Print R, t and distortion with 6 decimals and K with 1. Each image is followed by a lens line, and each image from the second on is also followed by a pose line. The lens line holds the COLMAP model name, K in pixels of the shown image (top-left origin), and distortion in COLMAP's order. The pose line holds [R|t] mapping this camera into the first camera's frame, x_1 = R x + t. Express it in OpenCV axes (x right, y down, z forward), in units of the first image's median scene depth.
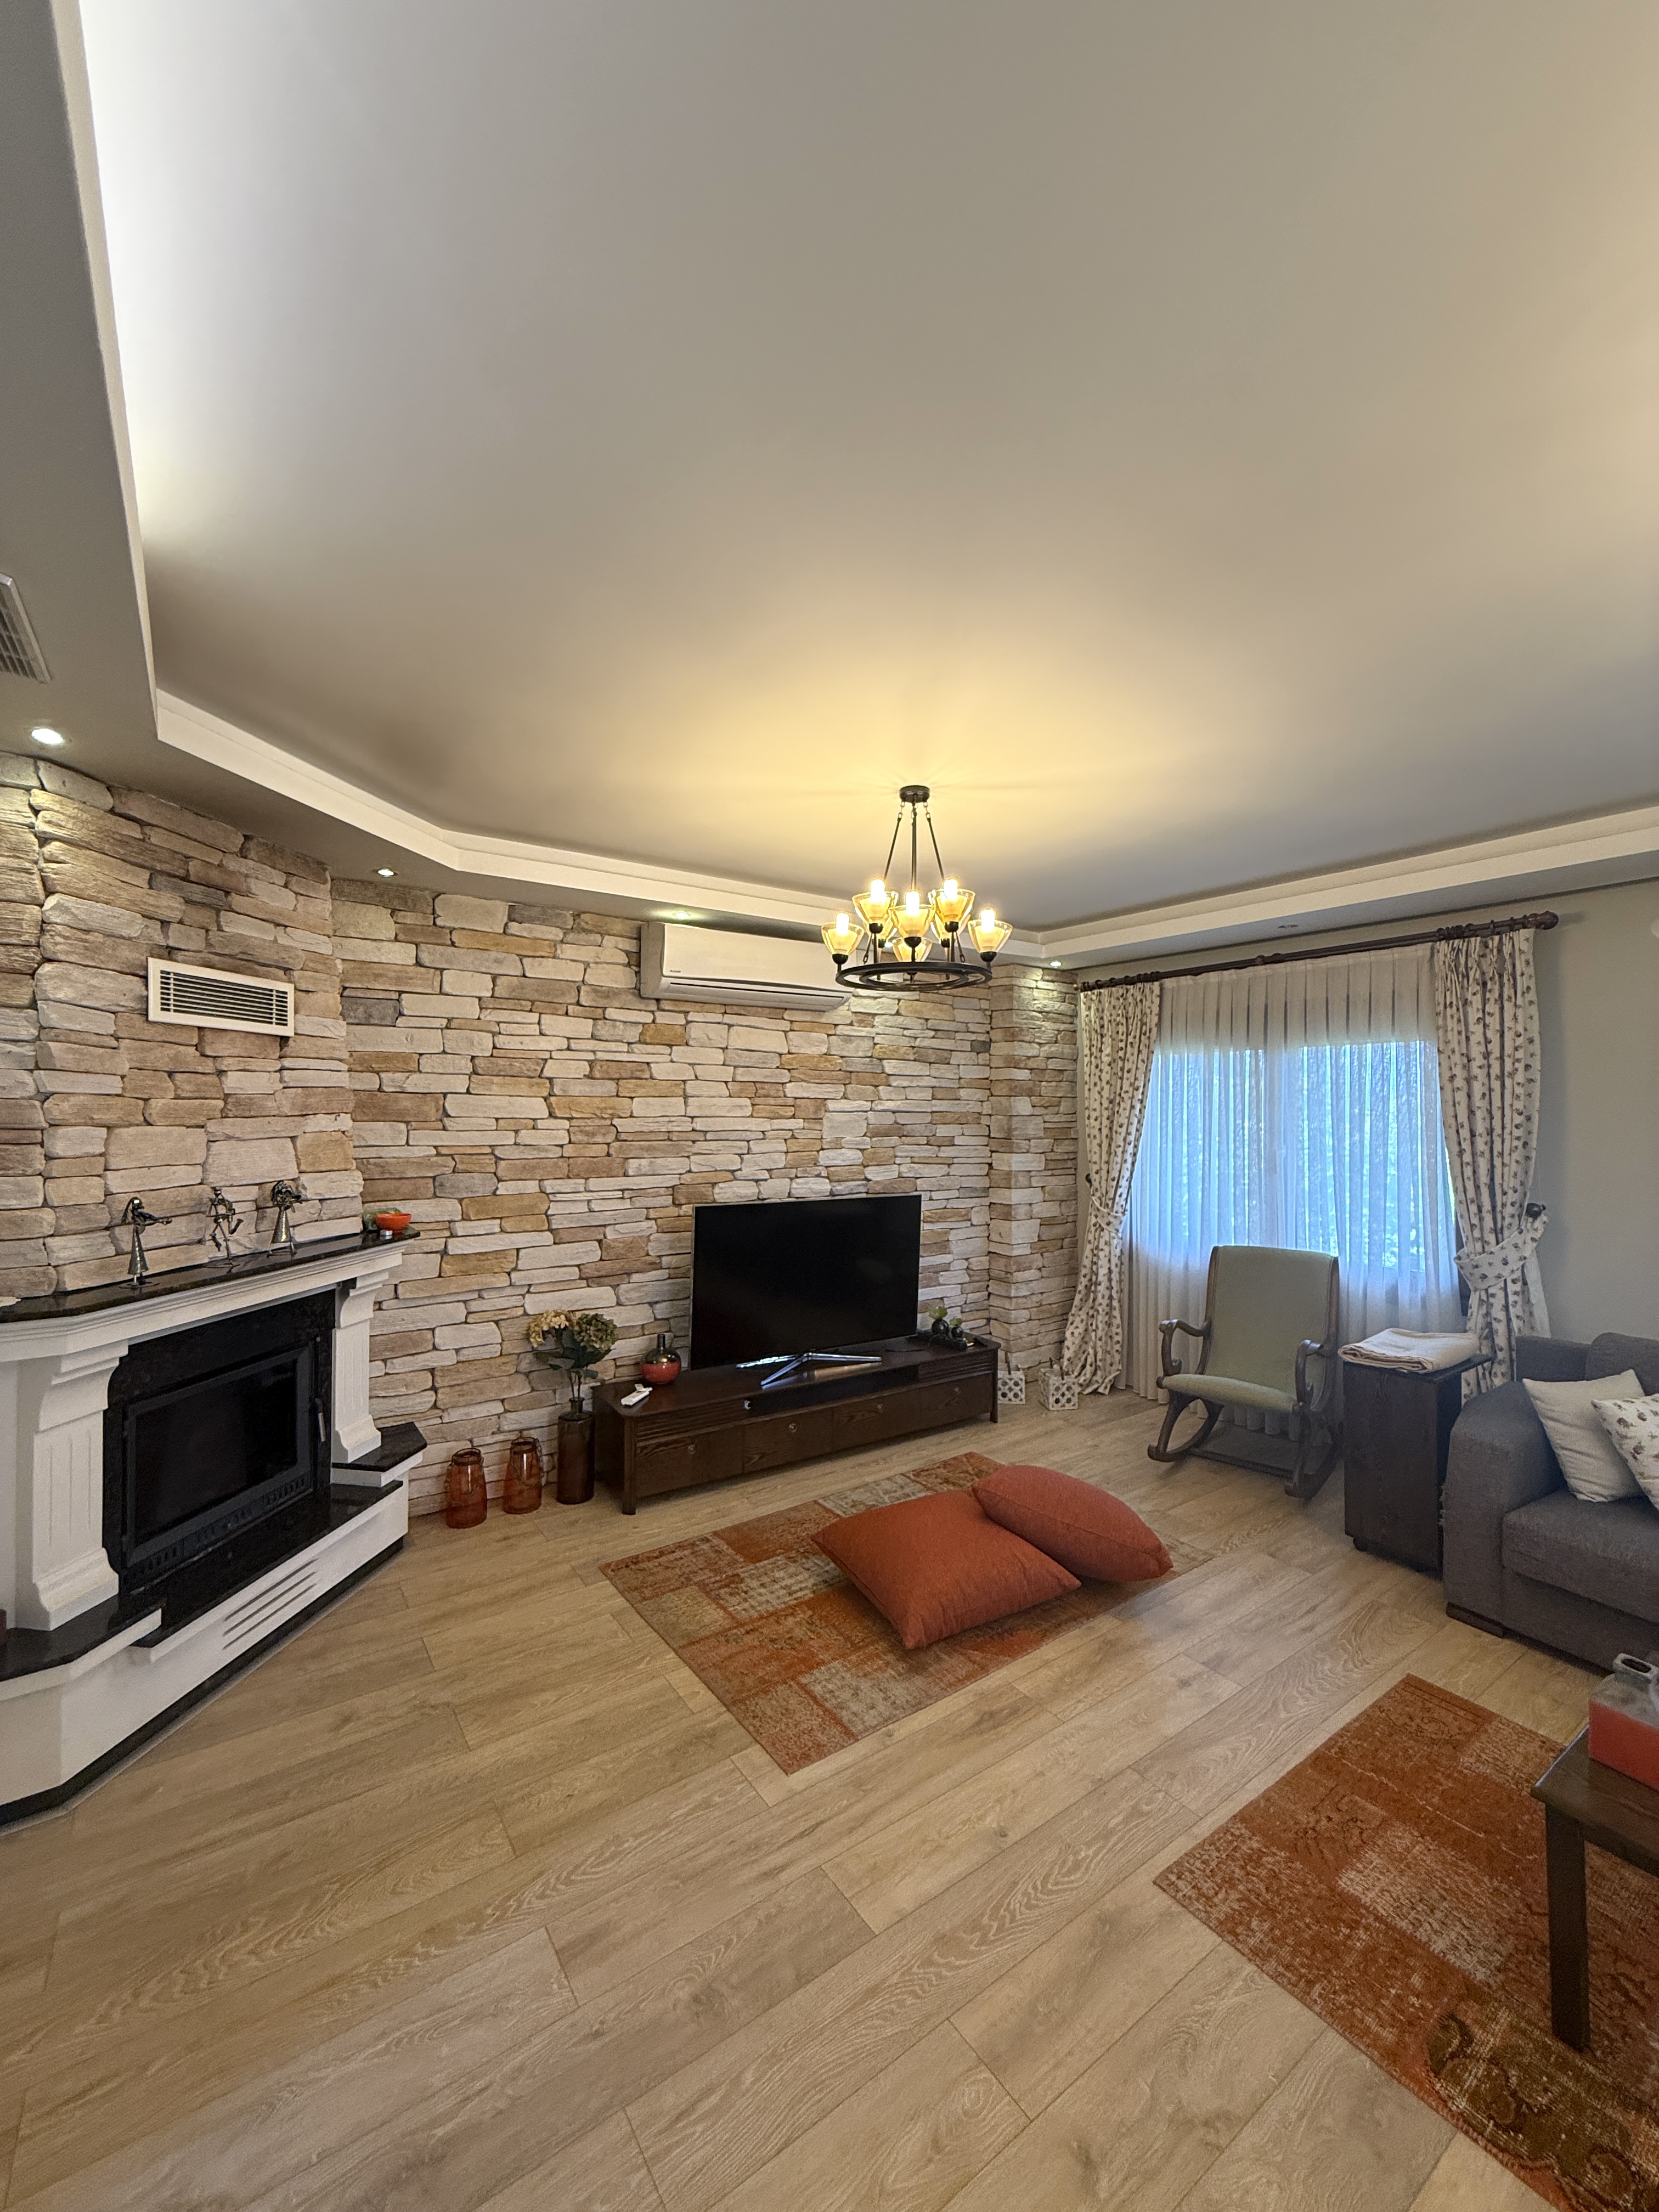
lens RADIAL K [[885.8, 0, 829.5], [0, 885.8, 1106.0], [0, 0, 1]] dist [0.003401, 0.000256]
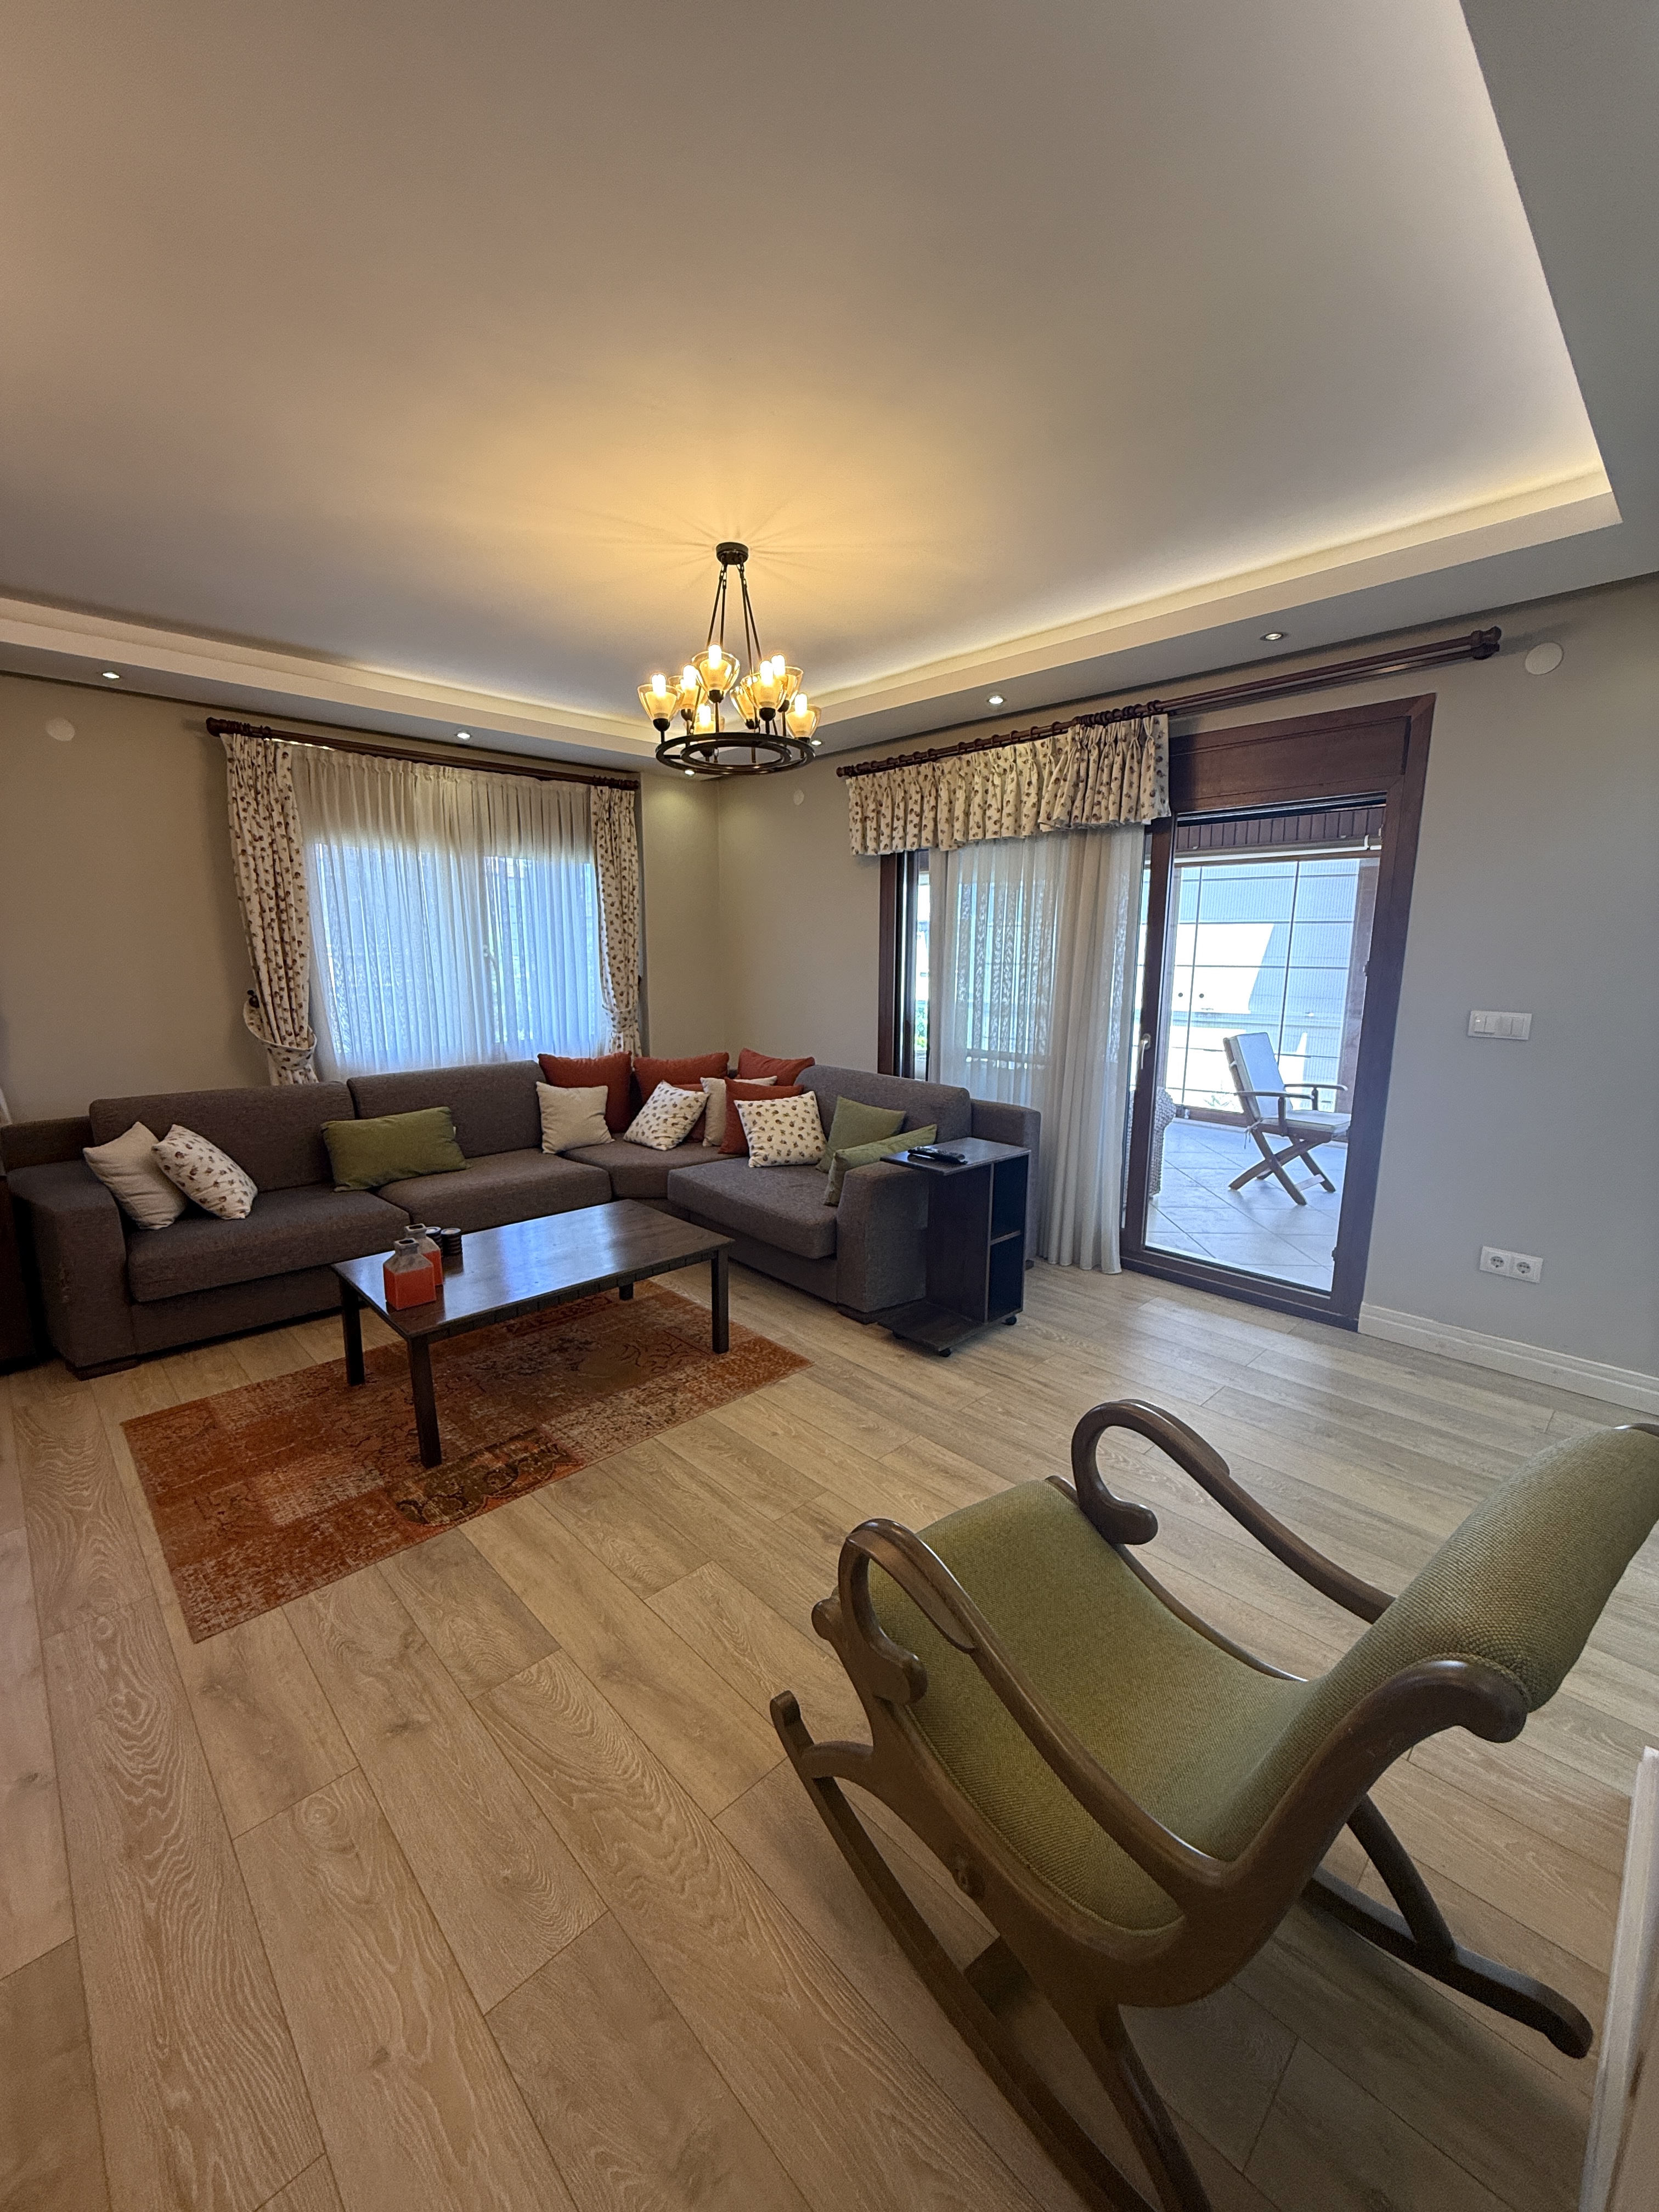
lens RADIAL K [[880.4, 0, 826.7], [0, 880.4, 1104.6], [0, 0, 1]] dist [-0.001853, 0.000064]
pose [[-0.156321, -0.177563, 0.971615, -0.483676], [-0.011442, 0.983968, 0.177979, 0.069892], [-0.987640, 0.016705, -0.155847, 0.350111]]
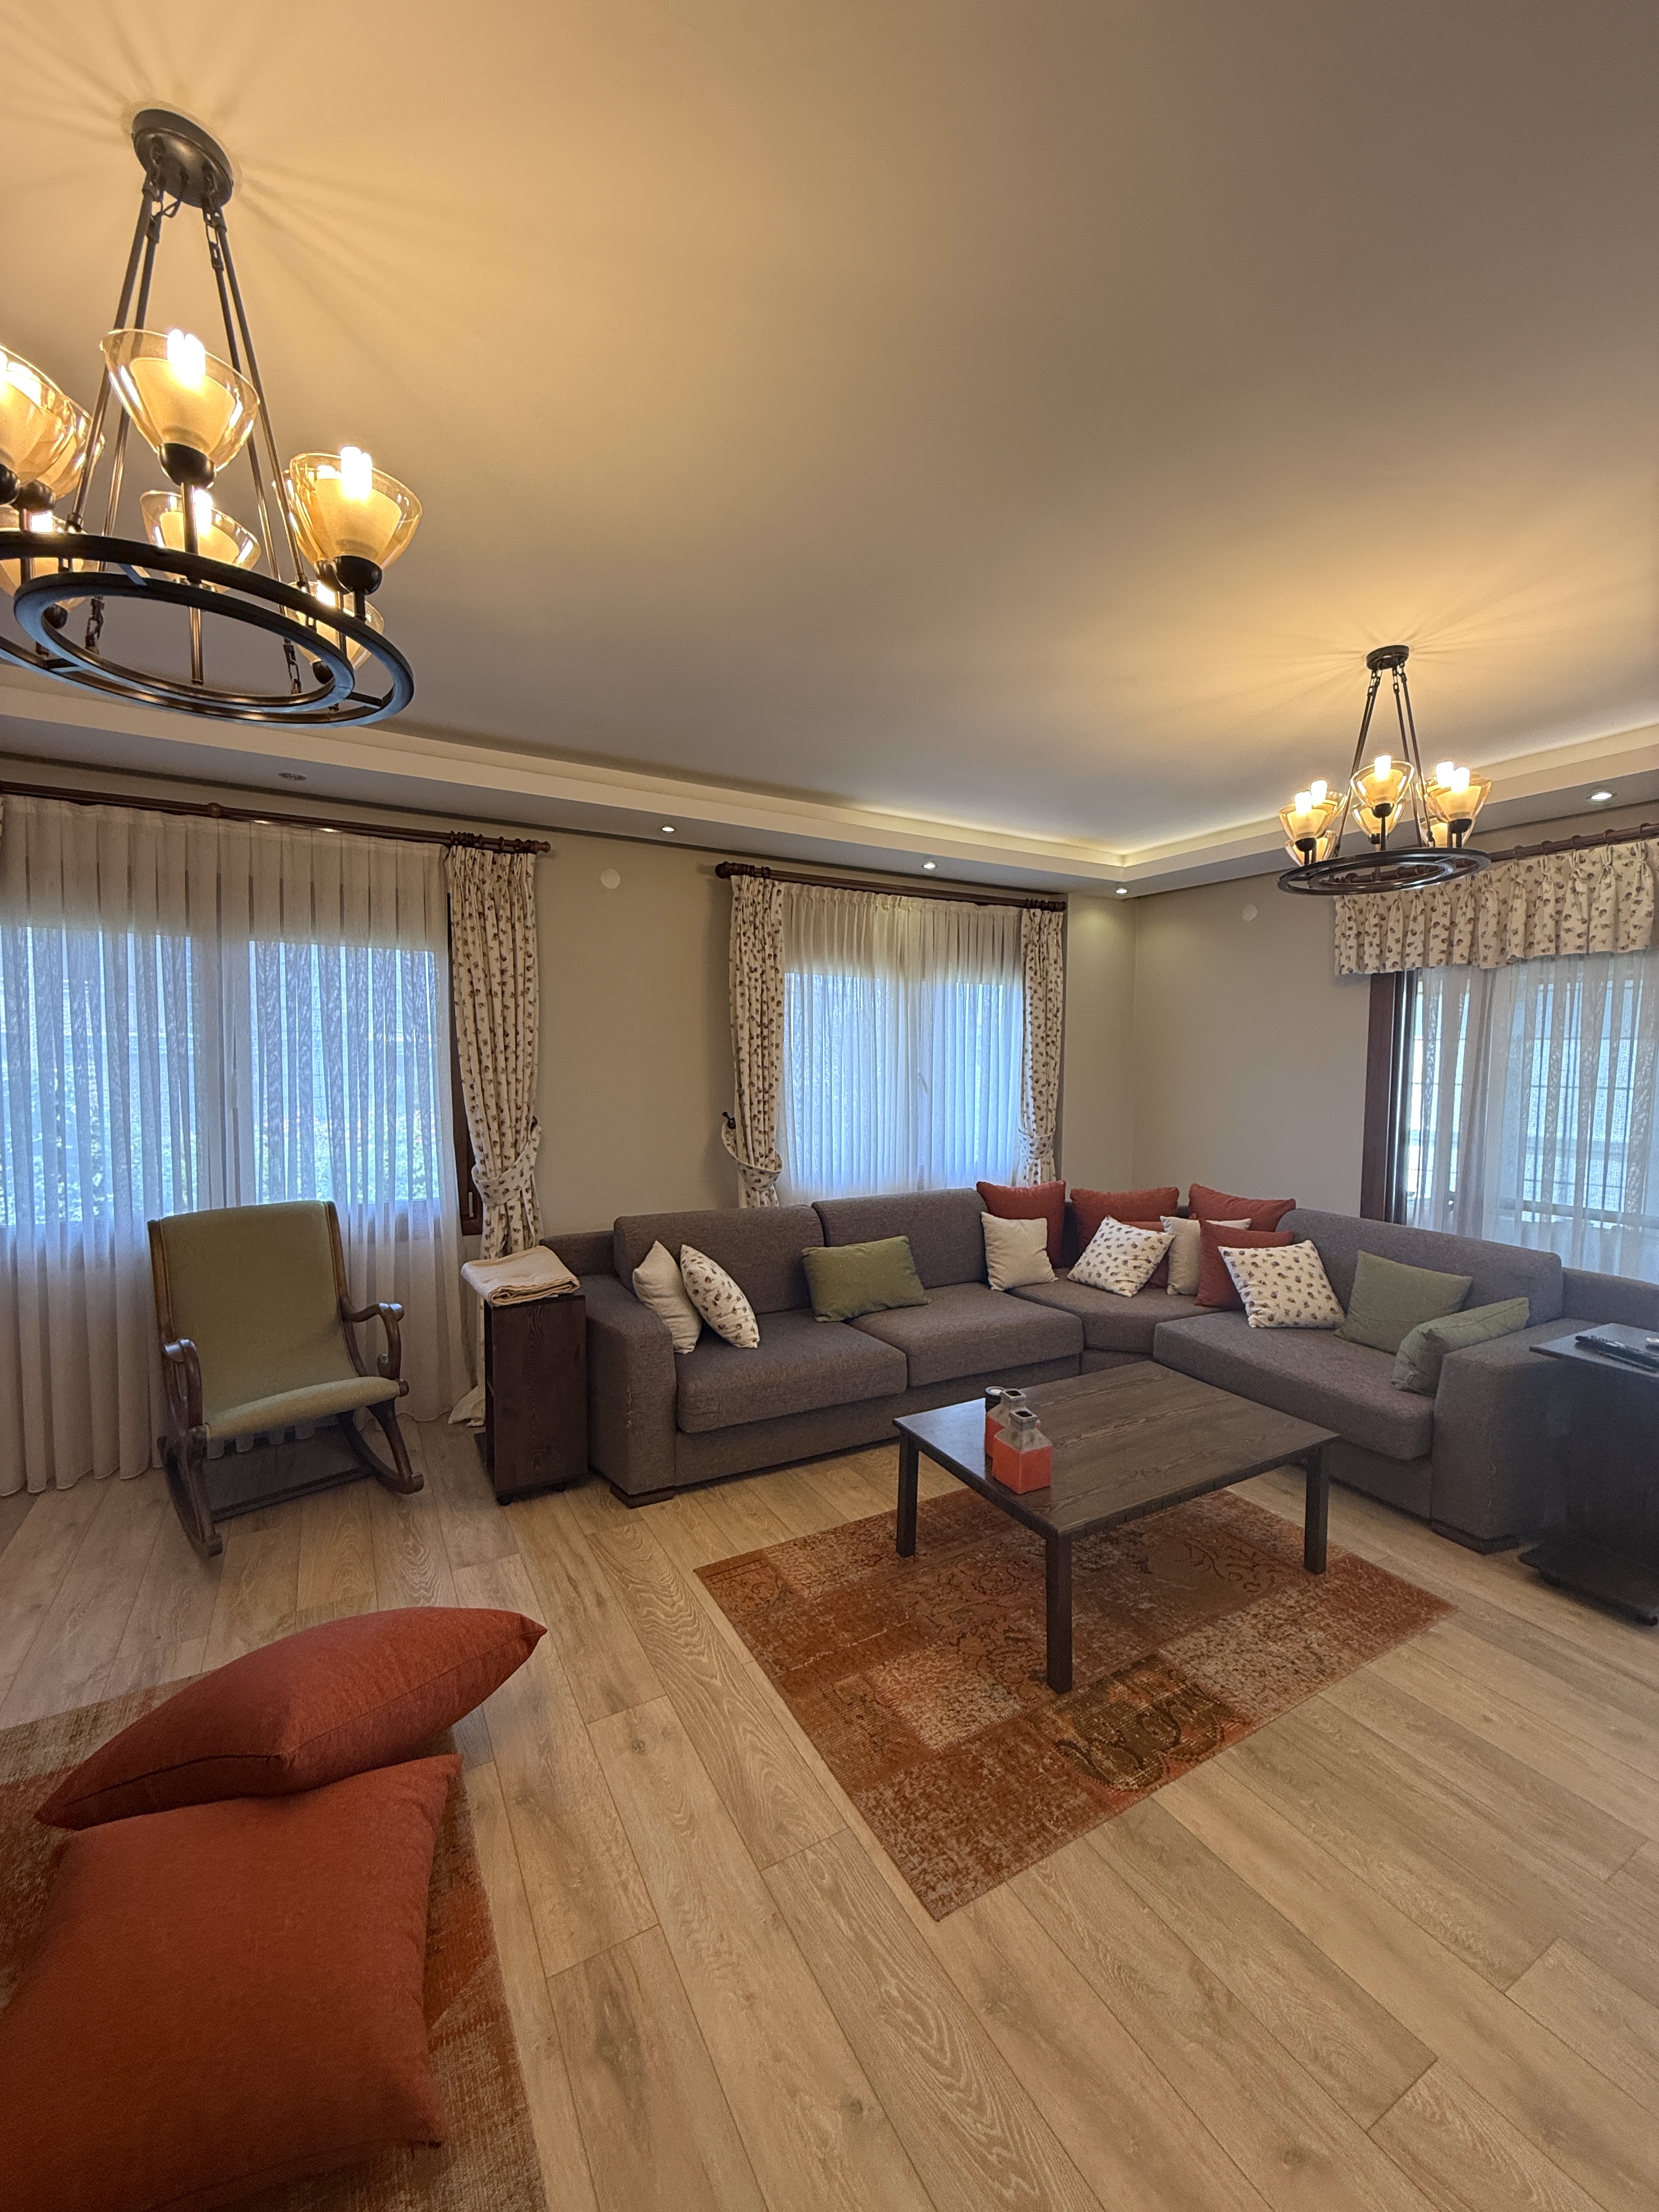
lens RADIAL K [[880.4, 0, 826.7], [0, 880.4, 1104.6], [0, 0, 1]] dist [-0.001853, 0.000064]
pose [[0.102725, -0.061031, 0.992836, -0.343577], [-0.016401, 0.997876, 0.063038, 0.036345], [-0.994575, -0.022759, 0.101506, 0.826674]]
